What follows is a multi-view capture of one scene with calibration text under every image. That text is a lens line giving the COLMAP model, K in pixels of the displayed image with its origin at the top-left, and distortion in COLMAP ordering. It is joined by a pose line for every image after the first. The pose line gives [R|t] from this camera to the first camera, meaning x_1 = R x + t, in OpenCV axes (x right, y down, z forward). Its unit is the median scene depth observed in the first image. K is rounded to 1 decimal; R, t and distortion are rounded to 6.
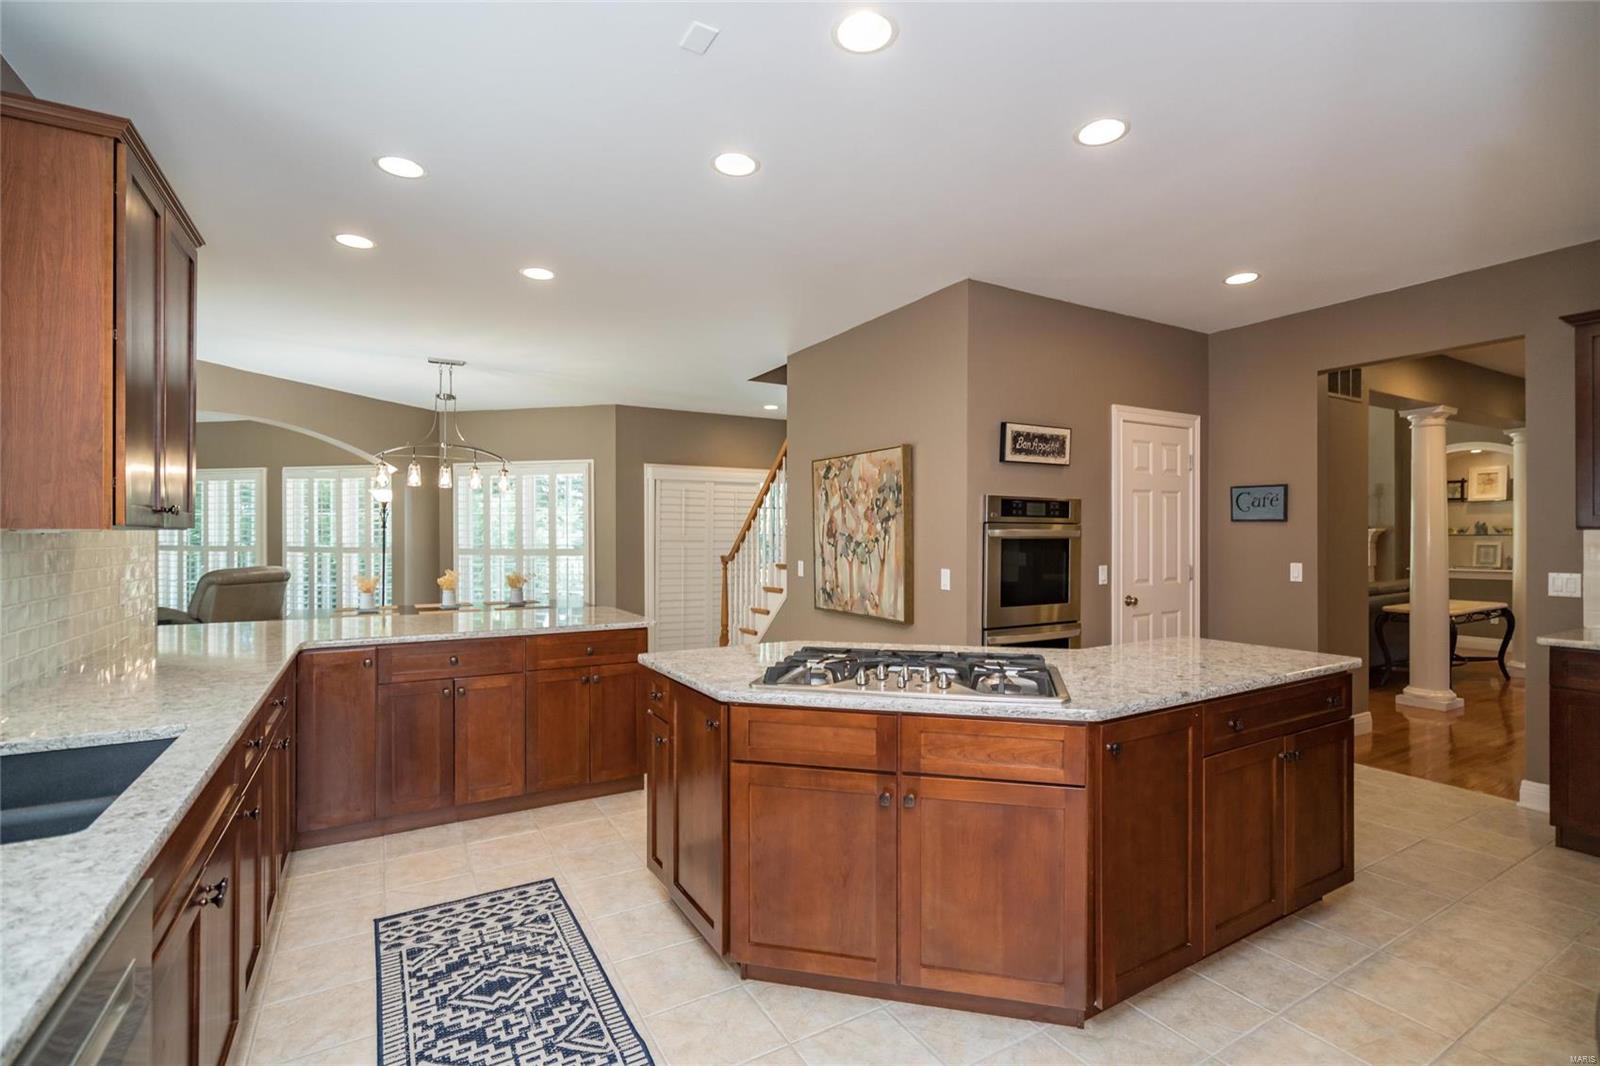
lens RADIAL K [[729.5, 0, 799.2], [0, 729.5, 530.3], [0, 0, 1]] dist [0.000596, 0.002616]
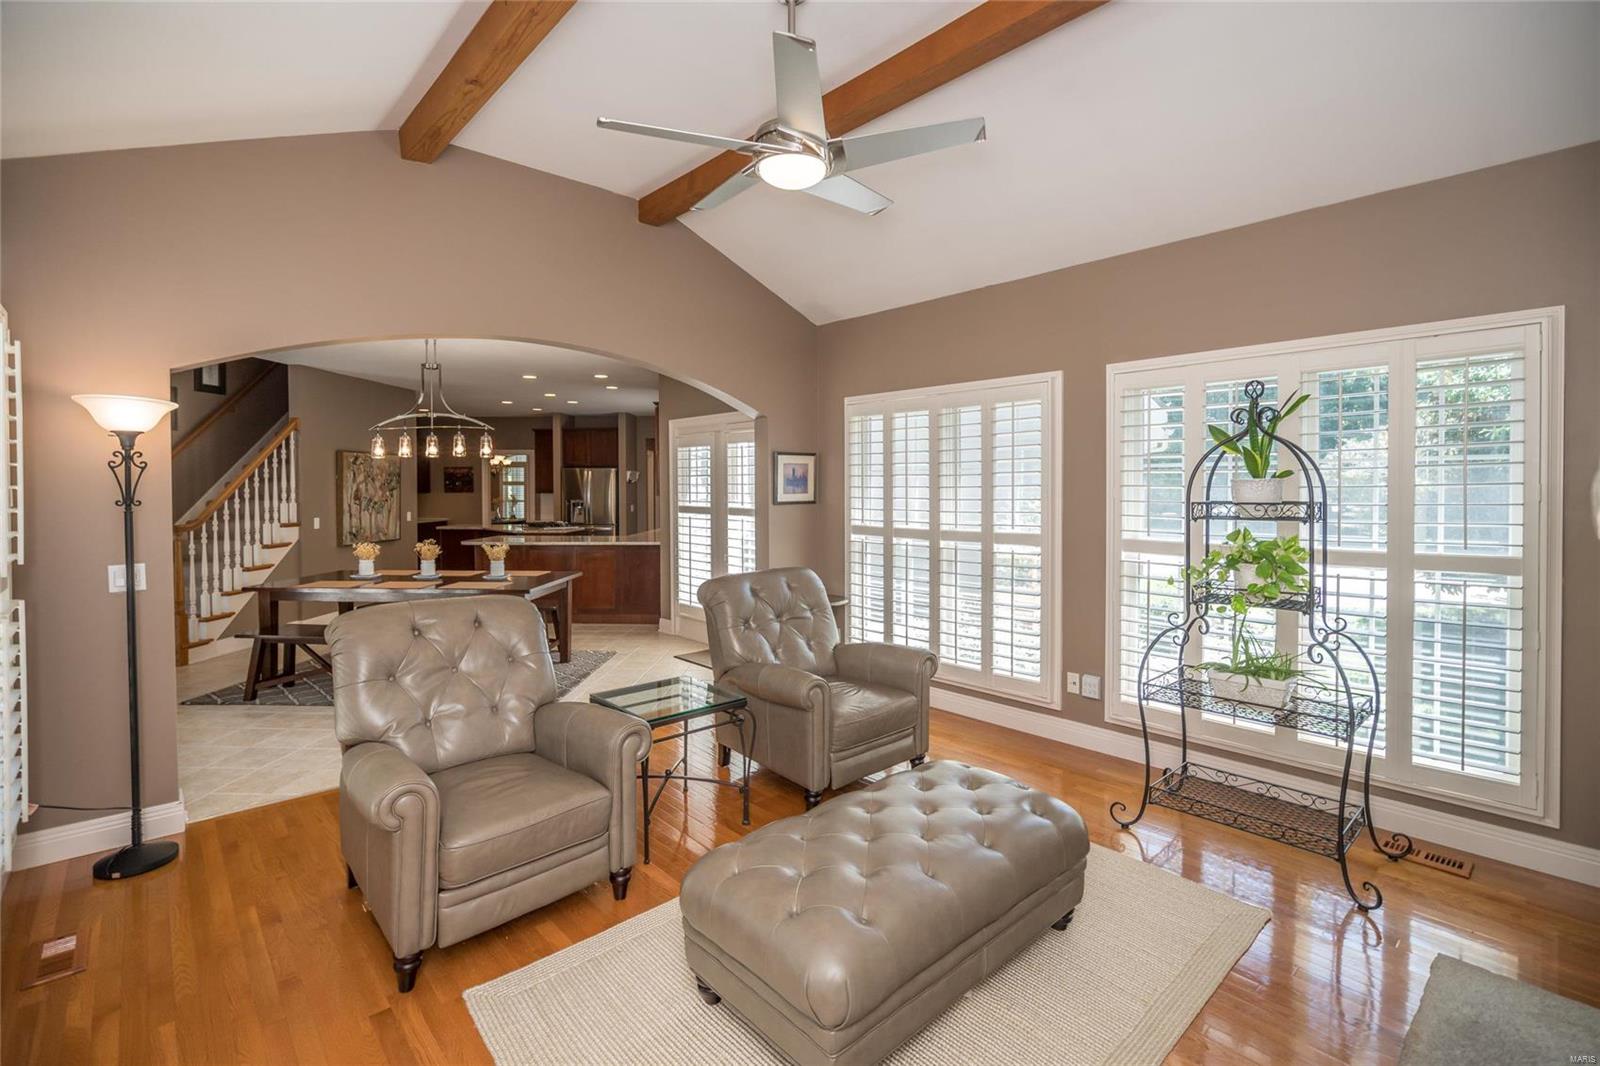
lens RADIAL K [[729.5, 0, 811.0], [0, 729.5, 503.6], [0, 0, 1]] dist [0.000596, 0.002616]
pose [[-0.849216, -0.016999, 0.527772, -1.763005], [-0.007695, 0.999774, 0.019821, -0.023557], [-0.527989, 0.012771, -0.849155, 1.923446]]
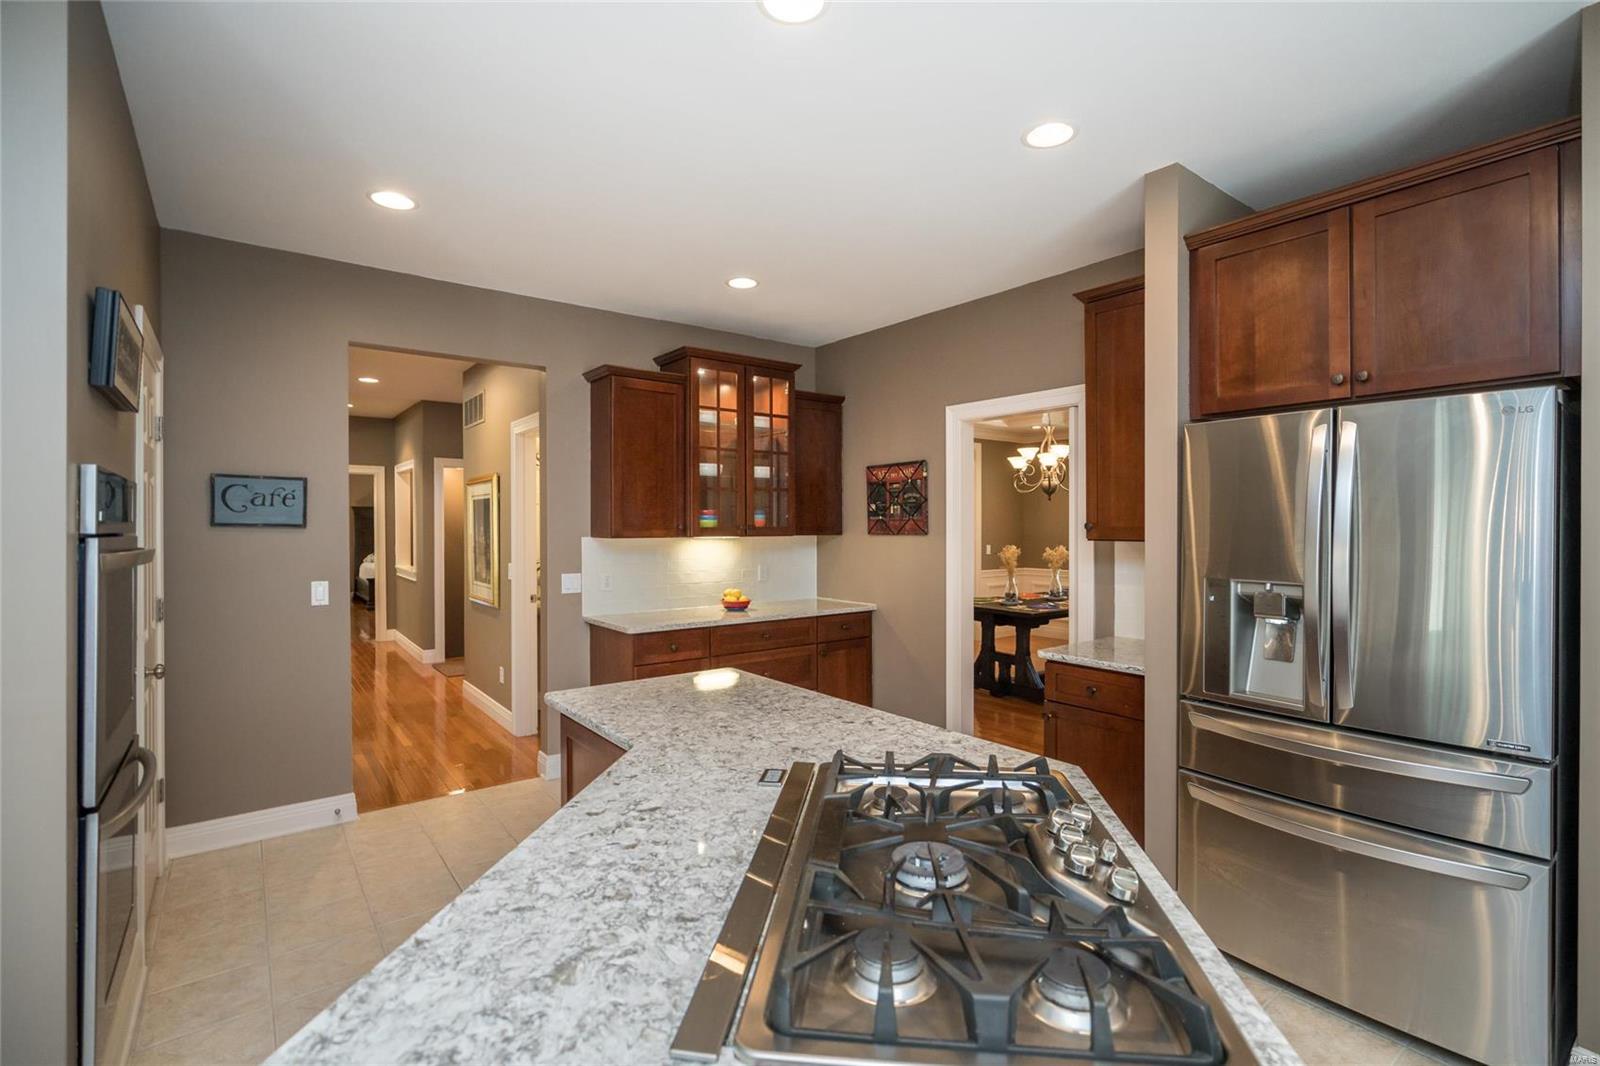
lens RADIAL K [[729.5, 0, 826.7], [0, 729.5, 533.2], [0, 0, 1]] dist [0.000596, 0.002616]
pose [[-0.158408, -0.016531, 0.987235, -0.157723], [-0.004494, 0.999862, 0.016021, -0.019119], [-0.987364, -0.001899, -0.158460, 0.555268]]
